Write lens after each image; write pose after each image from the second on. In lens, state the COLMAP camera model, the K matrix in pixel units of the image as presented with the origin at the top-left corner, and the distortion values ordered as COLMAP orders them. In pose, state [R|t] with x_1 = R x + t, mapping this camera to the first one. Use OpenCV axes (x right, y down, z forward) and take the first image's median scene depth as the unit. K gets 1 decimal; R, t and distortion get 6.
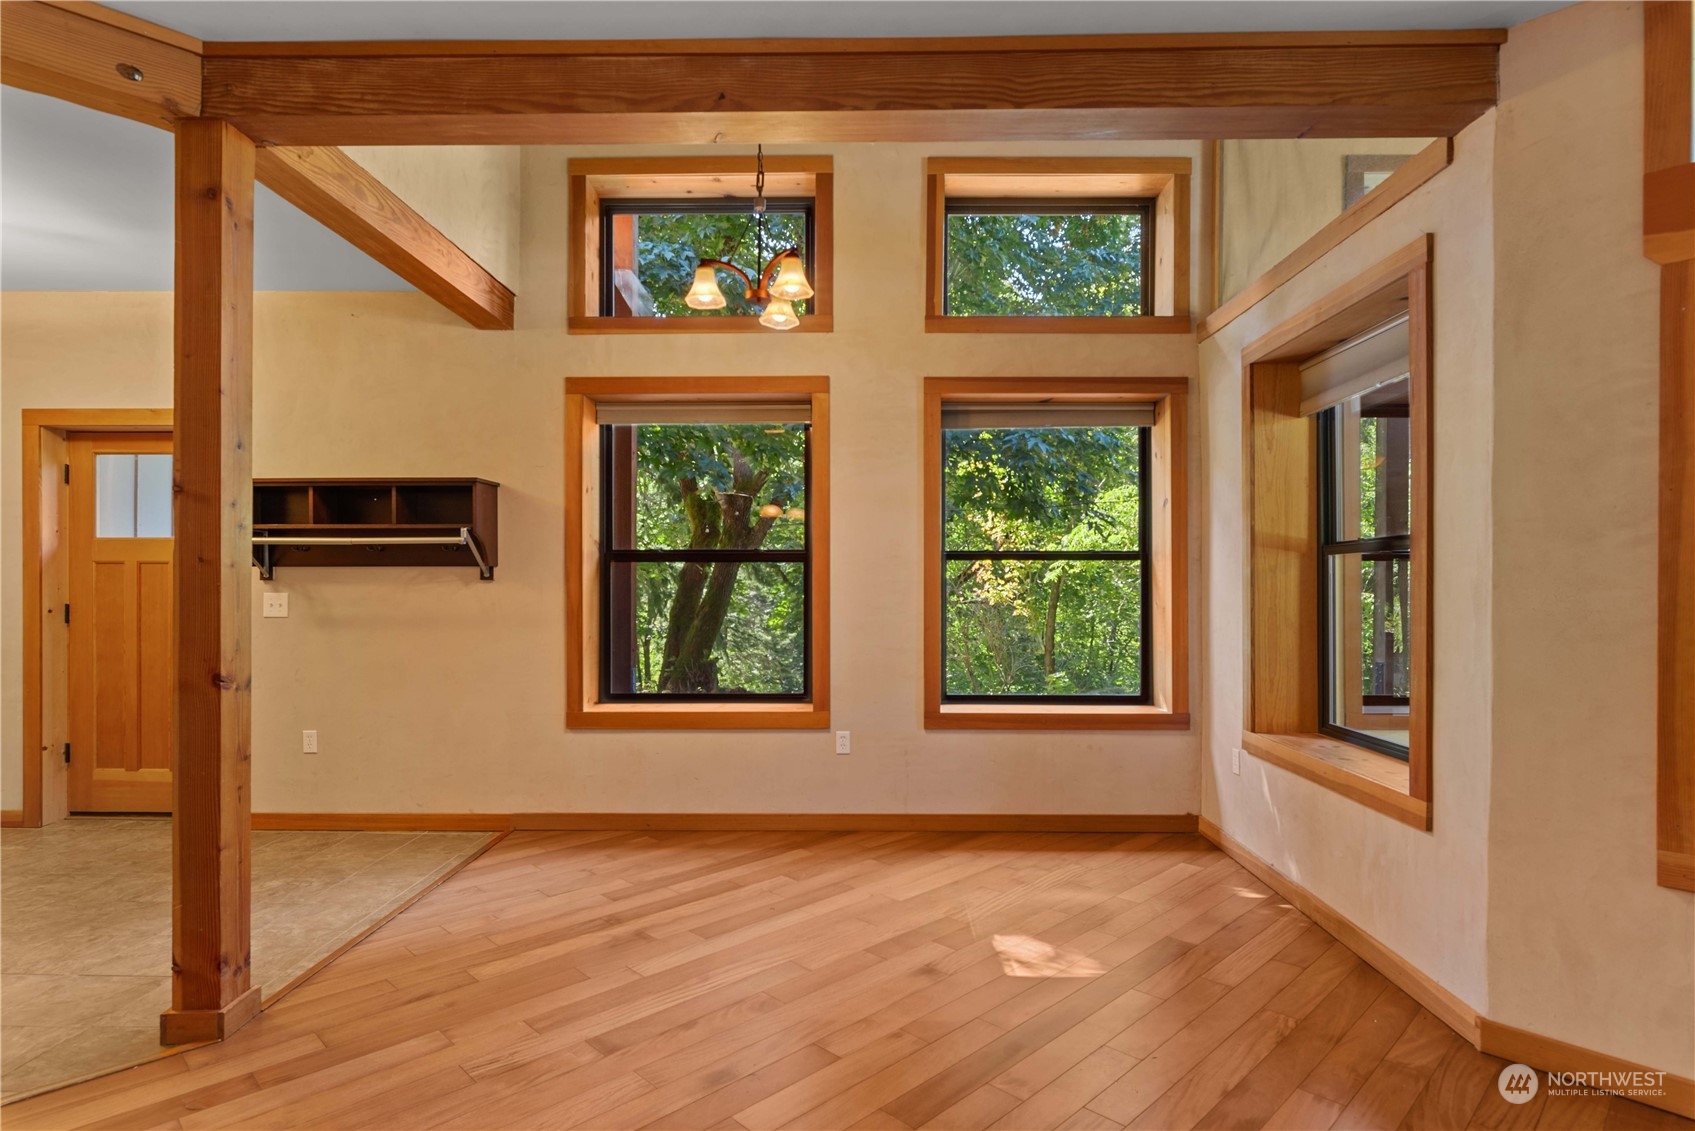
lens RADIAL K [[897.4, 0, 842.9], [0, 897.4, 582.0], [0, 0, 1]] dist [-0.000699, -0.001413]
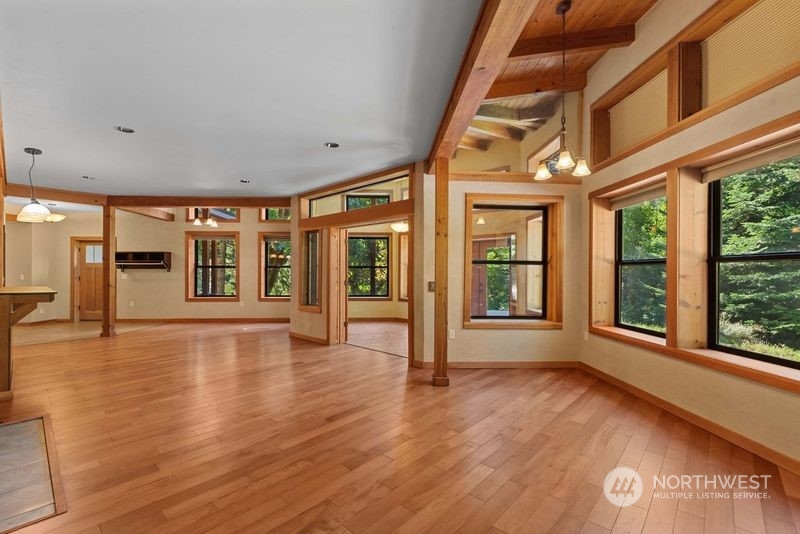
lens RADIAL K [[346.7, 0, 398.9], [0, 346.7, 272.2], [0, 0, 1]] dist [-0.000814, -0.000828]
pose [[0.997982, 0.001539, 0.063482, 0.755217], [-0.001289, 0.999991, -0.003986, 0.007052], [-0.063488, 0.003896, 0.997975, -1.000095]]
